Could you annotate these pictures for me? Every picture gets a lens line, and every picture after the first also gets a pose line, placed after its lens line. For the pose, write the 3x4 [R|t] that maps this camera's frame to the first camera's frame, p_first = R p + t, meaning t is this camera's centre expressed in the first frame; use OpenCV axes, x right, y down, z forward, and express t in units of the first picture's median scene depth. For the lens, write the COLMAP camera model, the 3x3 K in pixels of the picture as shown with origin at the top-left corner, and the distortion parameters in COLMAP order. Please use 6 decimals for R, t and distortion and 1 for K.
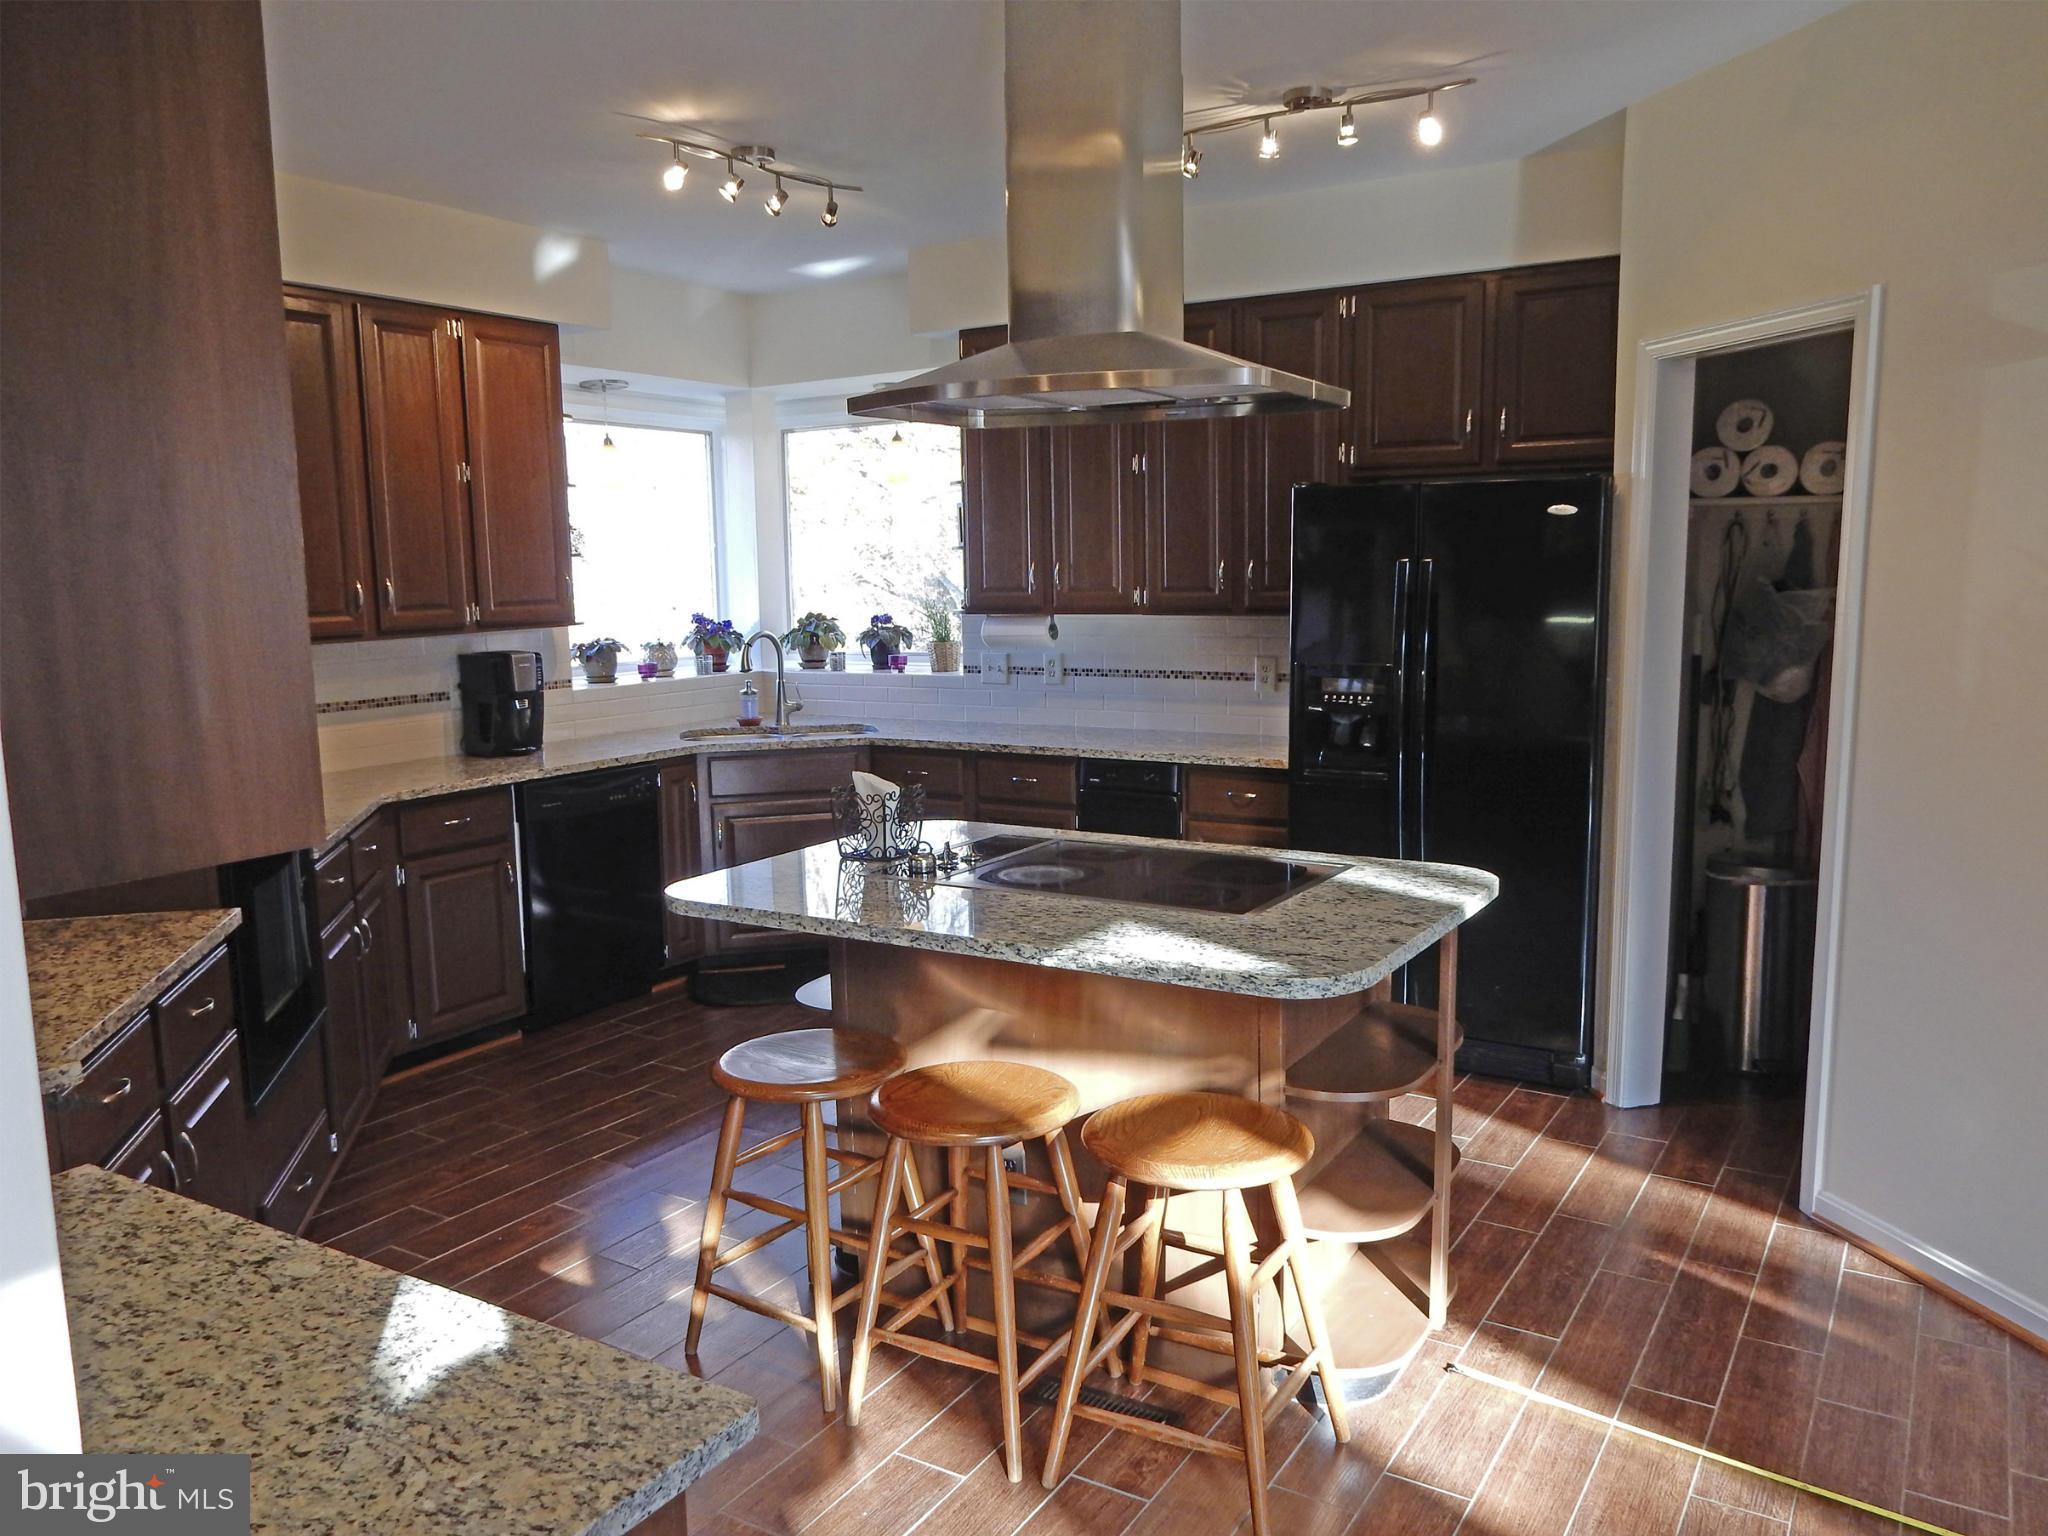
lens RADIAL K [[1540.5, 0, 1024.0], [0, 1540.5, 768.0], [0, 0, 1]] dist [-0.010707, 0.069272]
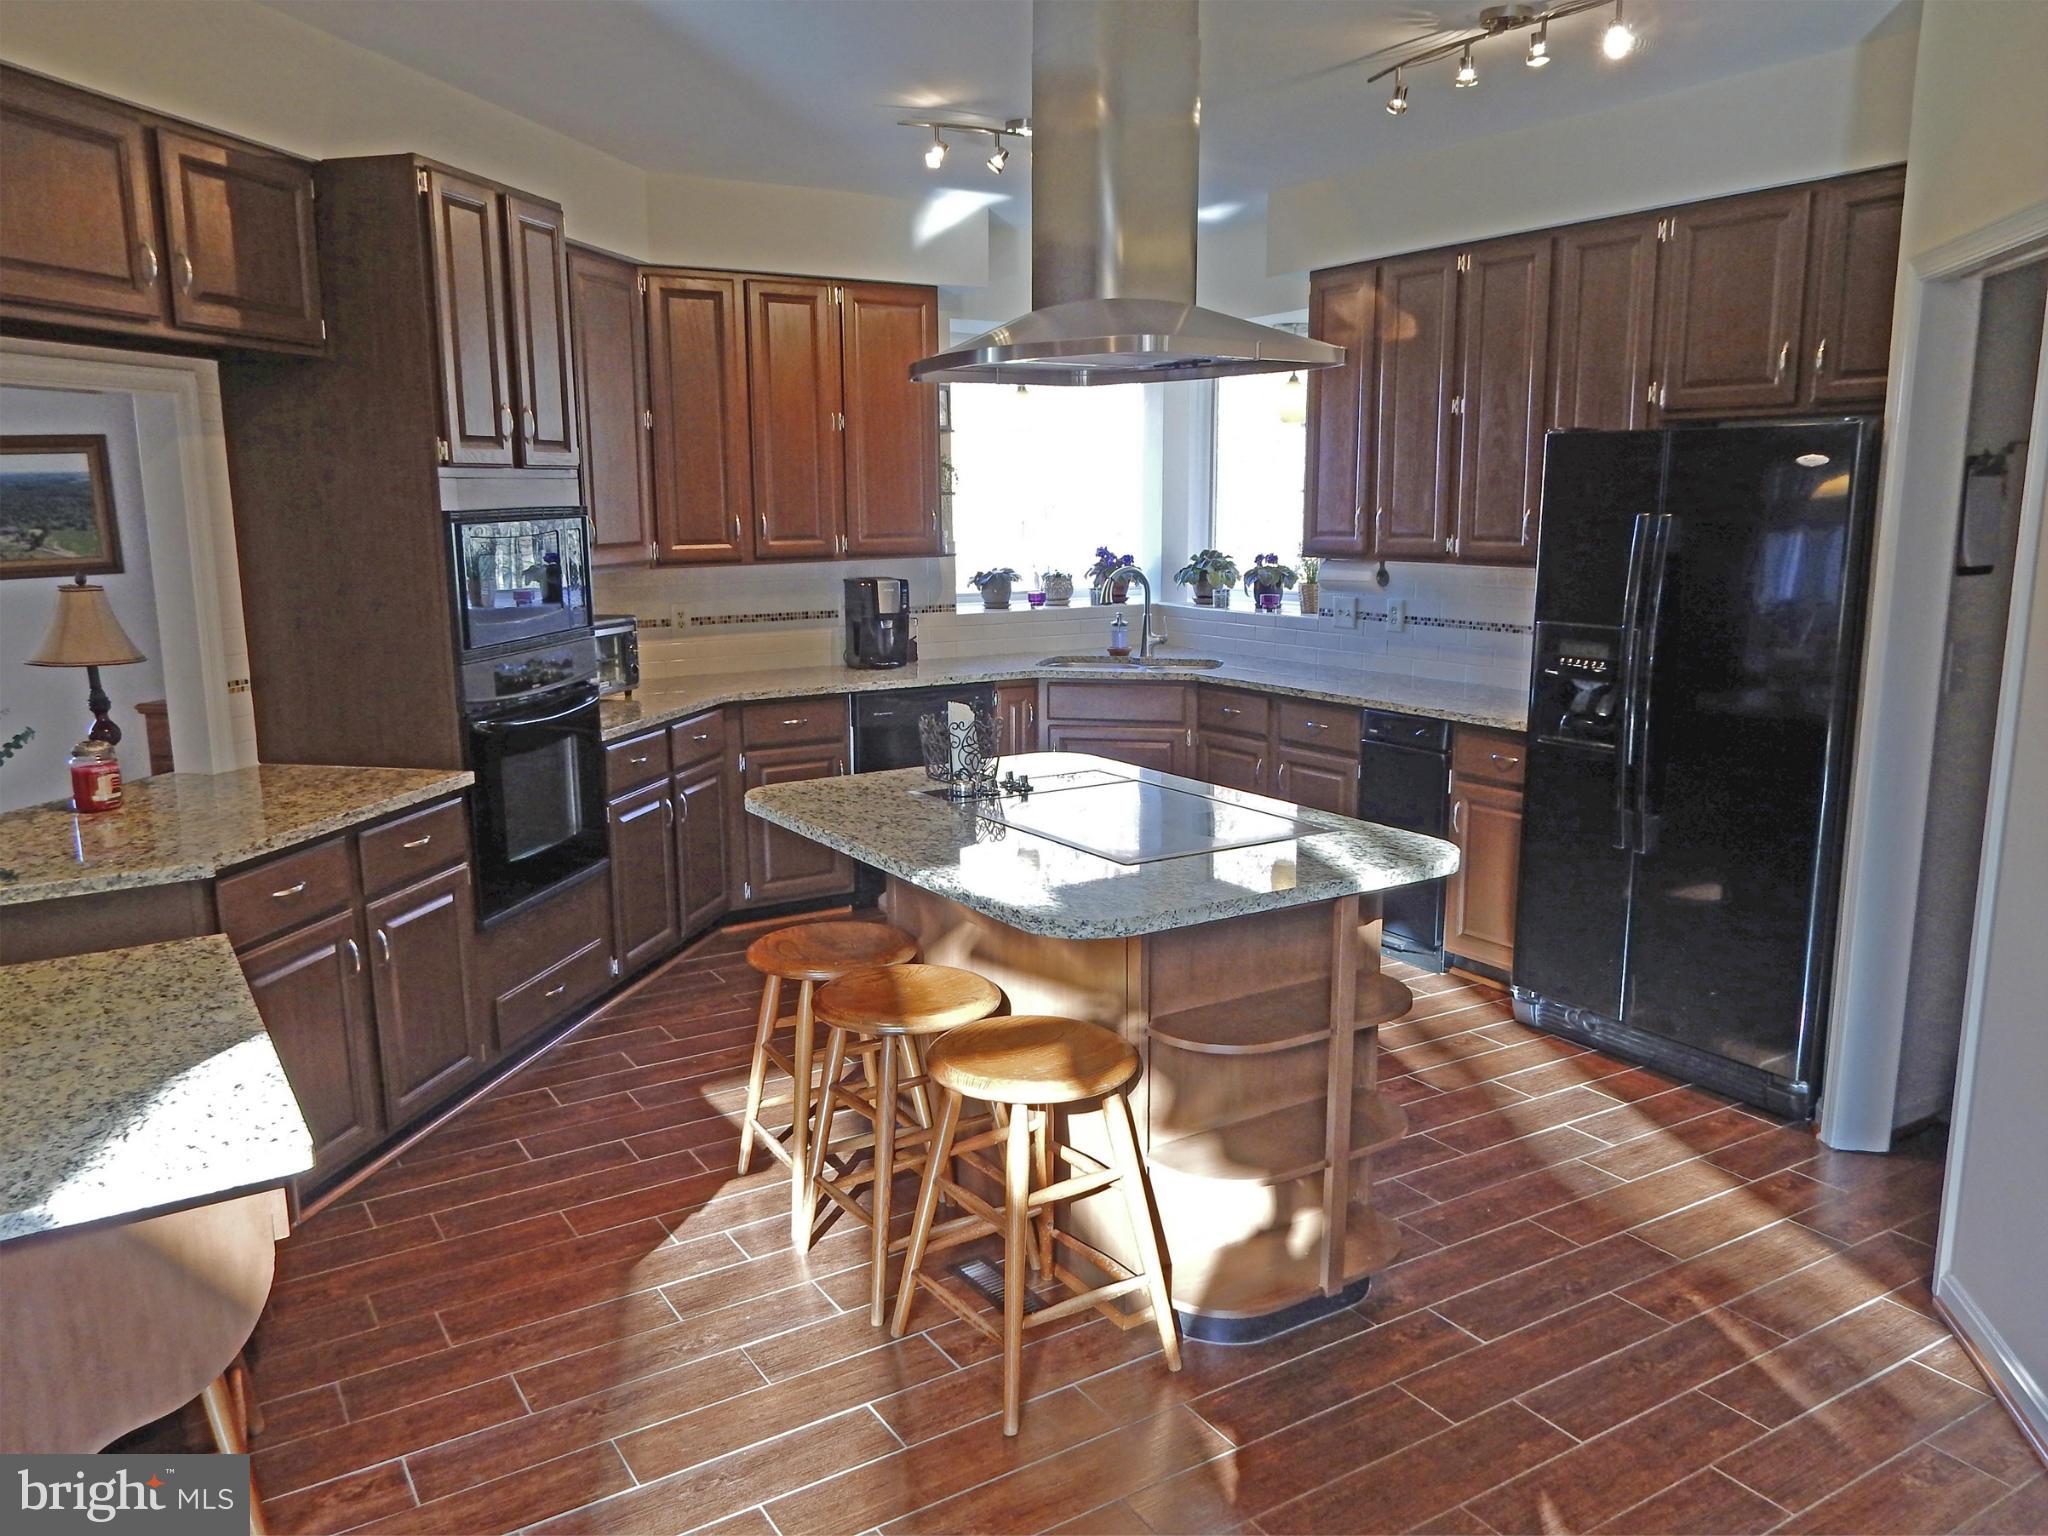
lens RADIAL K [[1540.5, 0, 1024.0], [0, 1540.5, 768.0], [0, 0, 1]] dist [-0.010707, 0.069272]
pose [[0.898302, 0.090662, -0.429923, 0.275147], [-0.070186, 0.995524, 0.063285, -0.015378], [0.433736, -0.026675, 0.900645, 0.012601]]
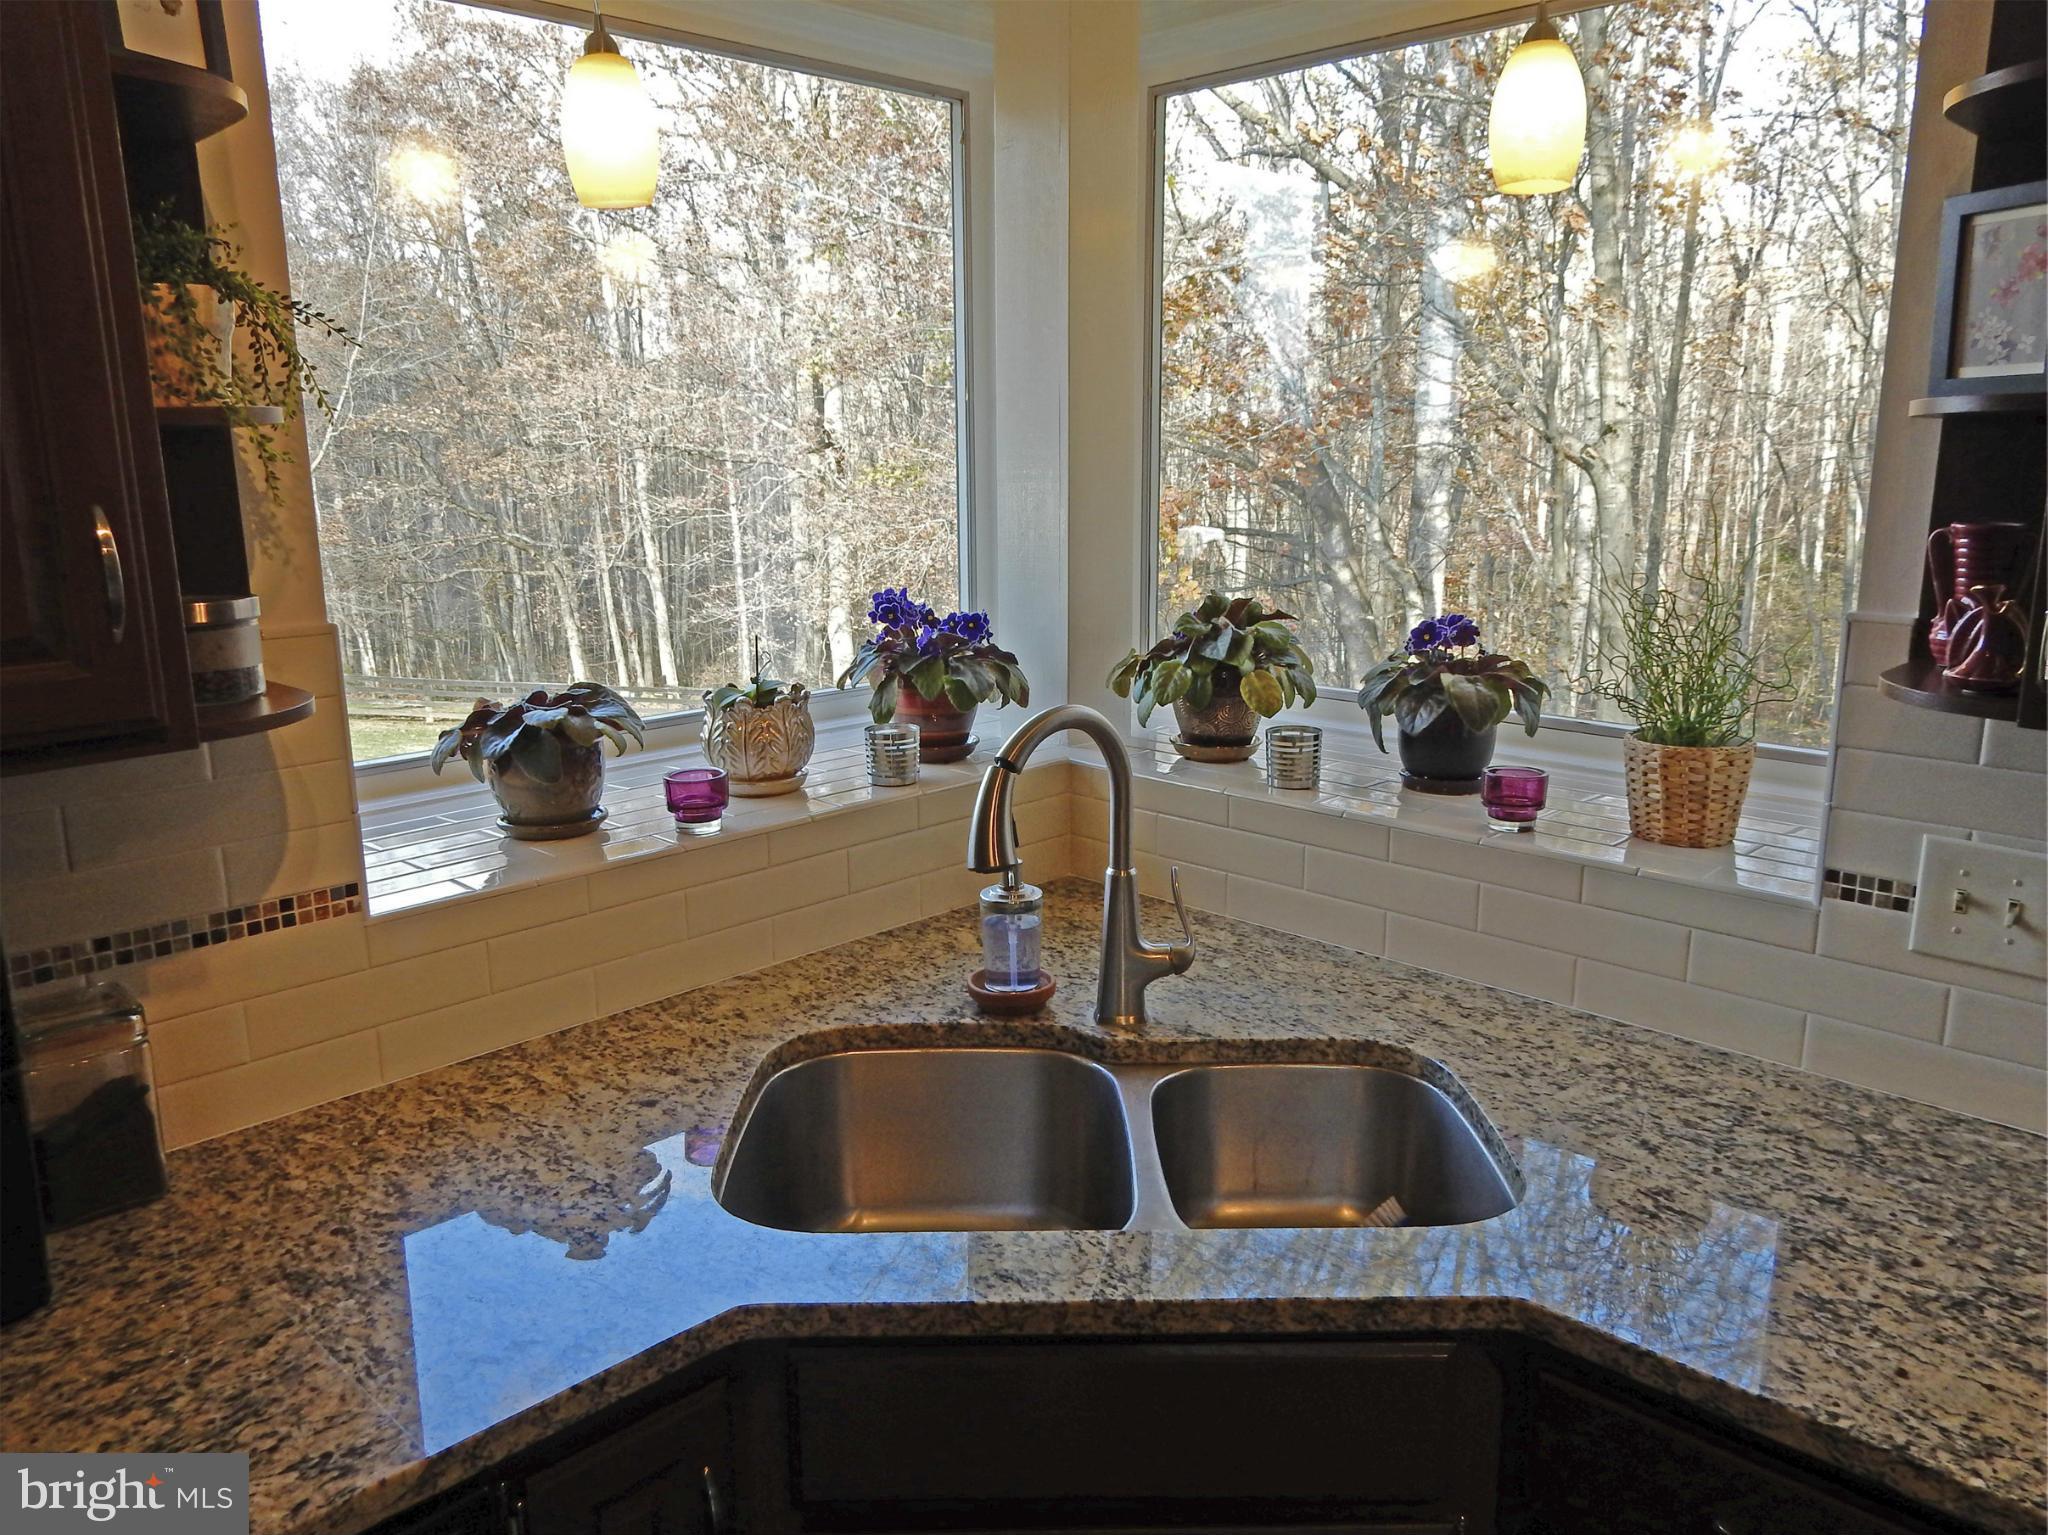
lens RADIAL K [[1540.5, 0, 1024.0], [0, 1540.5, 767.5], [0, 0, 1]] dist [-0.010707, 0.069272]
pose [[0.977318, 0.059277, -0.203314, -0.142406], [-0.041181, 0.994897, 0.092113, -0.121764], [0.207736, -0.081651, 0.974771, 0.862161]]
